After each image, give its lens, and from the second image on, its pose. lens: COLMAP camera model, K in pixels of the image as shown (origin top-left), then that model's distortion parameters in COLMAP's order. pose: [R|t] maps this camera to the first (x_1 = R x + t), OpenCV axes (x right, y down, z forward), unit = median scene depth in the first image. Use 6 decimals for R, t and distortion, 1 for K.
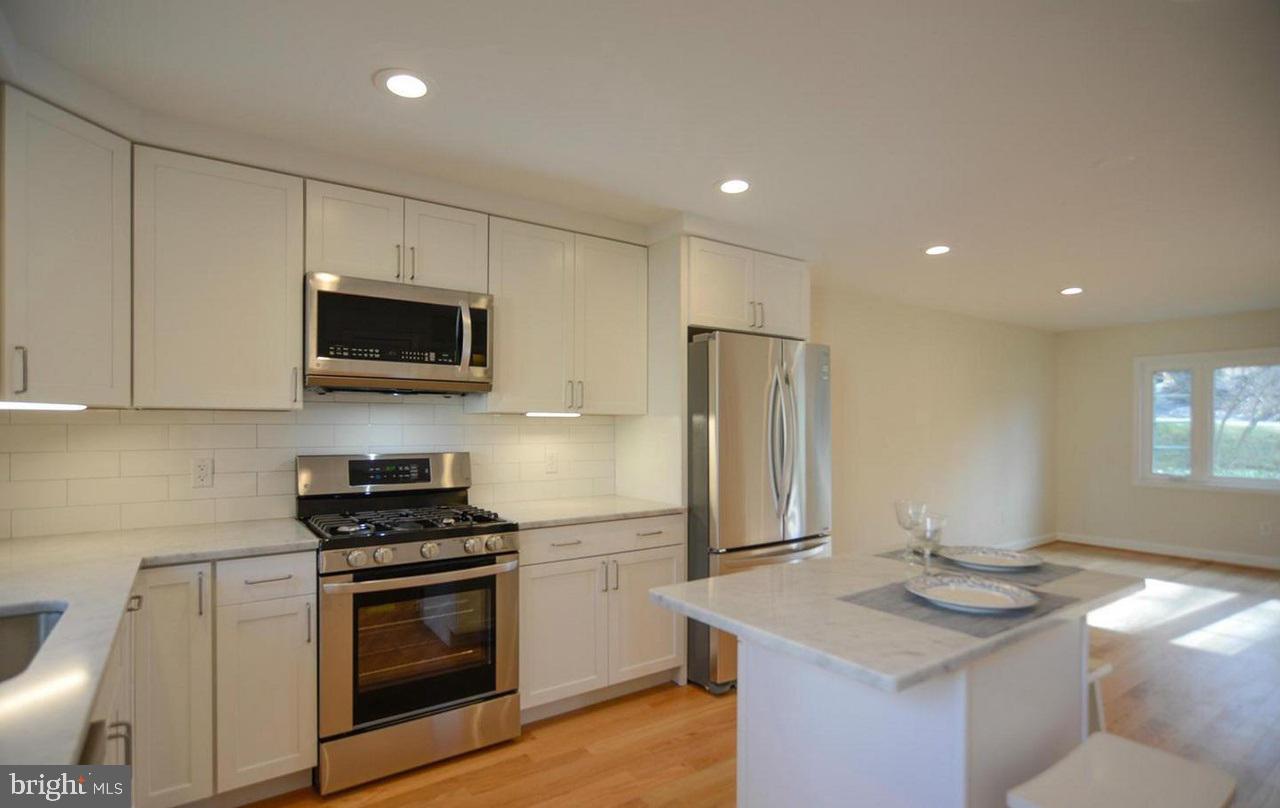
lens RADIAL K [[635.2, 0, 625.2], [0, 635.2, 426.5], [0, 0, 1]] dist [-0.005327, 0.002049]
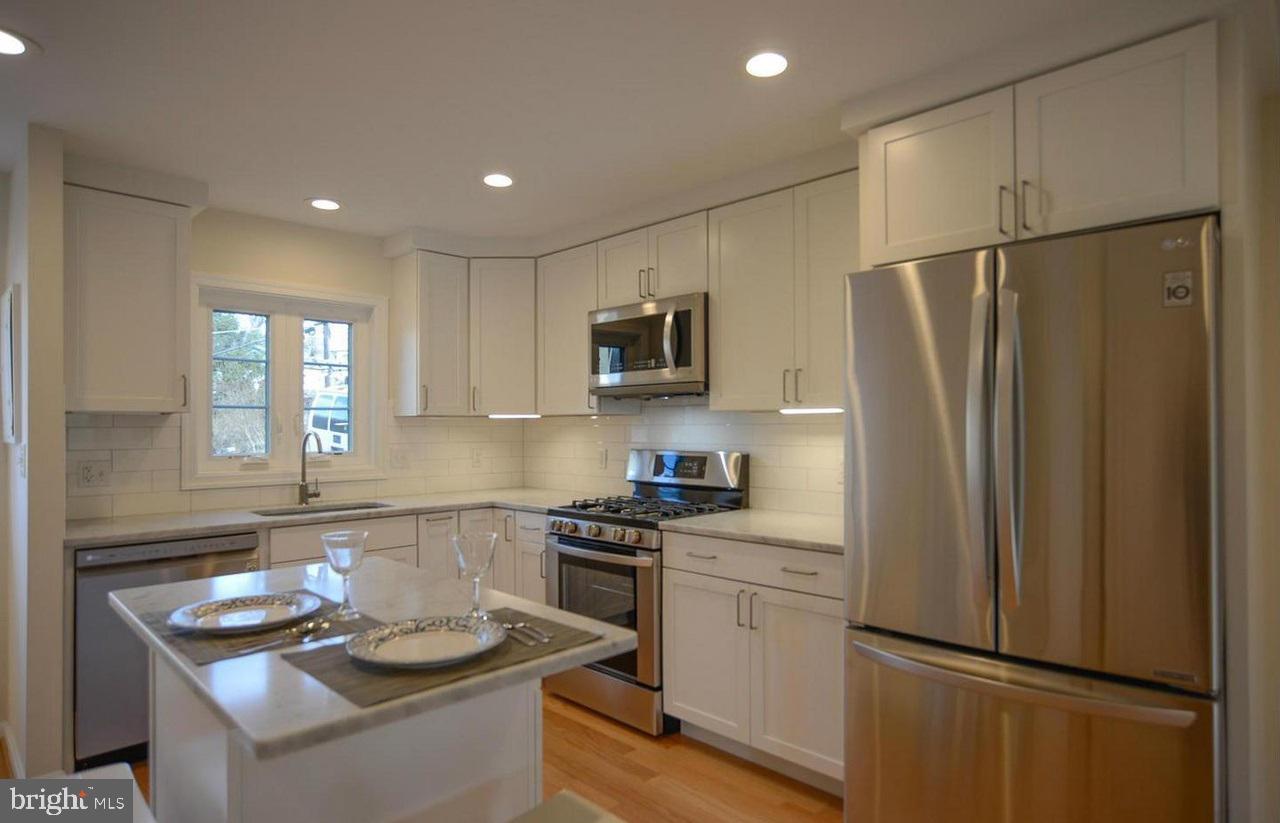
lens RADIAL K [[694.2, 0, 633.3], [0, 694.2, 421.9], [0, 0, 1]] dist [-0.014413, 0.000398]
pose [[0.185121, -0.011940, -0.982643, 0.893132], [0.001770, 0.999929, -0.011817, 0.007081], [0.982714, 0.000449, 0.185129, 0.756040]]
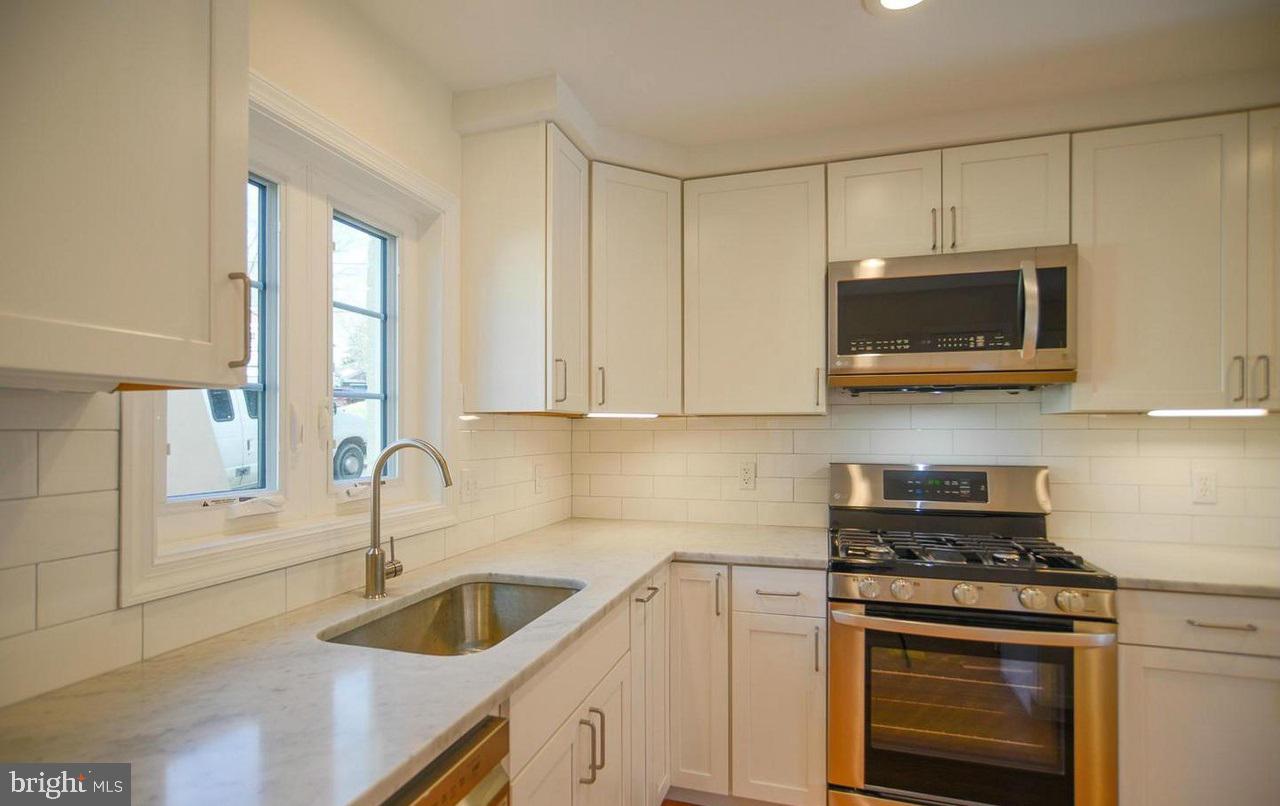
lens RADIAL K [[635.2, 0, 621.0], [0, 635.2, 427.0], [0, 0, 1]] dist [-0.005327, 0.002049]
pose [[0.609239, -0.006777, -0.792958, 0.041144], [0.000776, 0.999968, -0.007950, 0.000270], [0.792986, 0.004228, 0.609225, 0.188377]]
